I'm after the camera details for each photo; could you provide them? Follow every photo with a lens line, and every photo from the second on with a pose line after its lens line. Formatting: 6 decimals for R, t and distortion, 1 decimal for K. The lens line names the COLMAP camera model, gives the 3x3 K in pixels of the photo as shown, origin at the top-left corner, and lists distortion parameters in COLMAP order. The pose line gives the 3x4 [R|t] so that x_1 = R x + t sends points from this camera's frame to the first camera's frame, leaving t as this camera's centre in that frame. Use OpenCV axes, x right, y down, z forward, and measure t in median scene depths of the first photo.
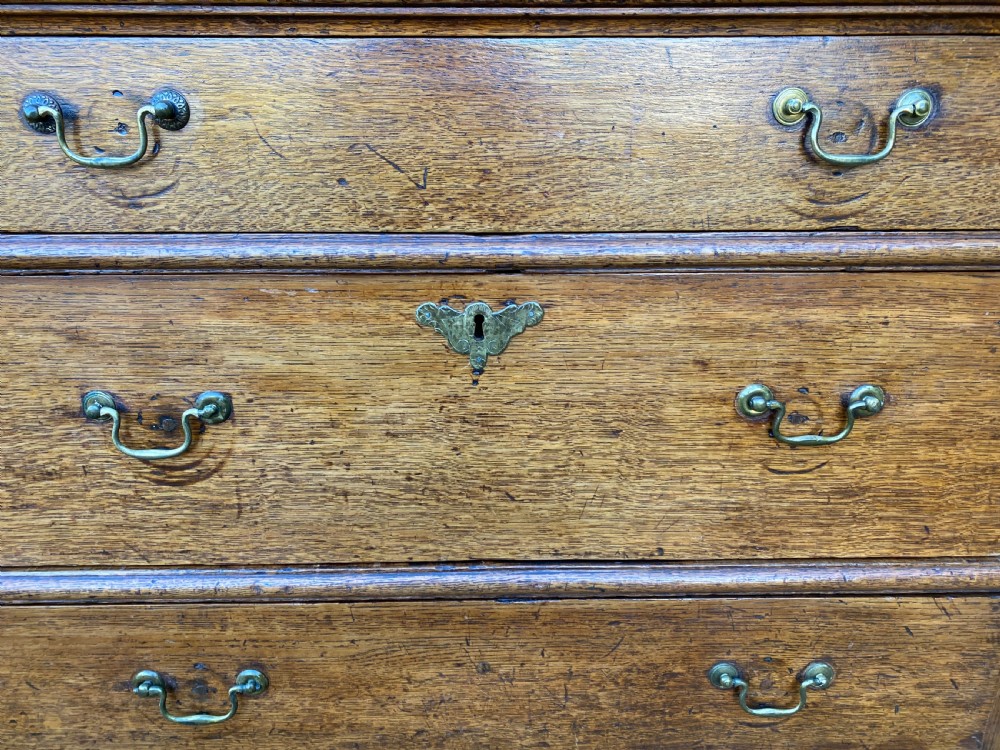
lens RADIAL K [[818.3, 0, 495.5], [0, 818.3, 378.3], [0, 0, 1]] dist [-0.000828, -0.016932]
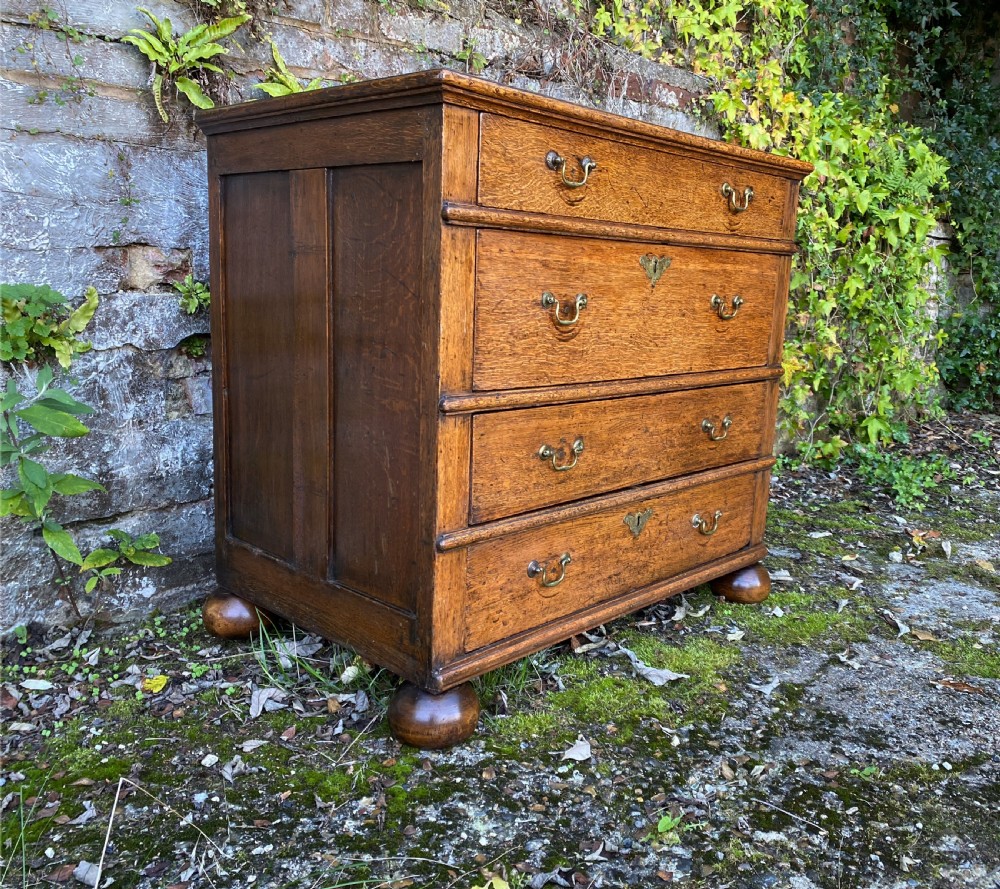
lens RADIAL K [[900.5, 0, 551.7], [0, 900.5, 458.3], [0, 0, 1]] dist [0.019233, -0.008186]
pose [[0.684543, -0.117490, 0.719443, -2.158497], [0.188622, 0.981864, -0.019127, 0.473724], [-0.704147, 0.148795, 0.694289, -0.553938]]
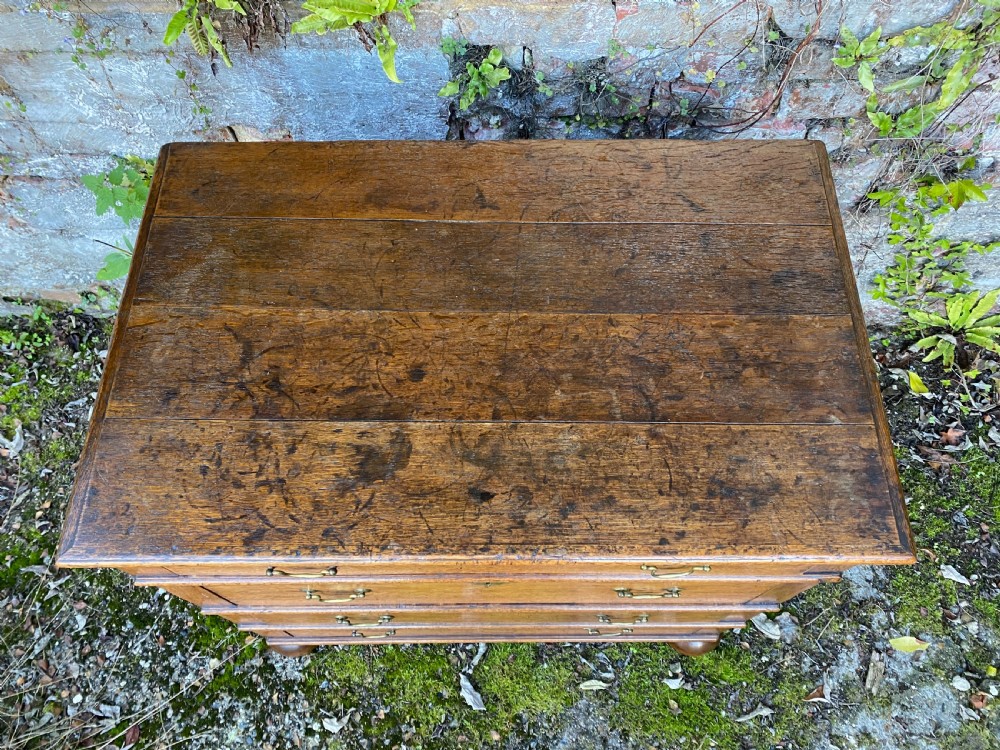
lens RADIAL K [[765.1, 0, 506.0], [0, 765.1, 378.9], [0, 0, 1]] dist [0.020327, -0.011998]
pose [[0.999865, 0.016431, -0.000904, 0.016698], [-0.010722, 0.692176, 0.721649, -1.756089], [0.012483, -0.721541, 0.692259, 0.024359]]
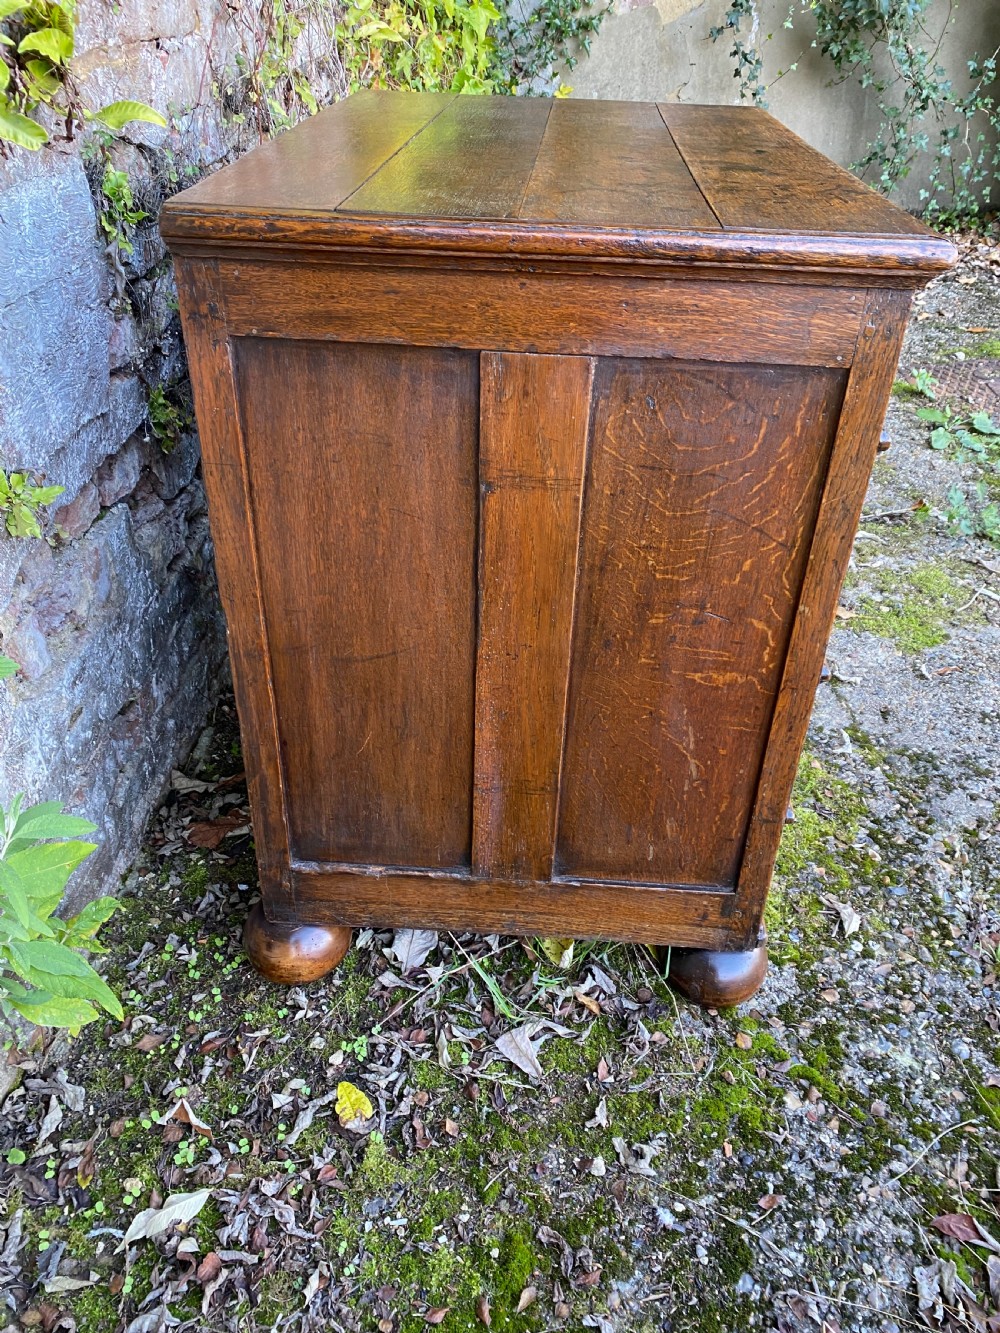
lens RADIAL K [[1019.8, 0, 505.1], [0, 1019.8, 658.6], [0, 0, 1]] dist [0.020327, -0.011998]
pose [[0.075268, -0.551279, 0.830919, -2.345773], [0.285616, 0.810288, 0.511719, -0.835028], [-0.955384, 0.198808, 0.218443, 1.178772]]
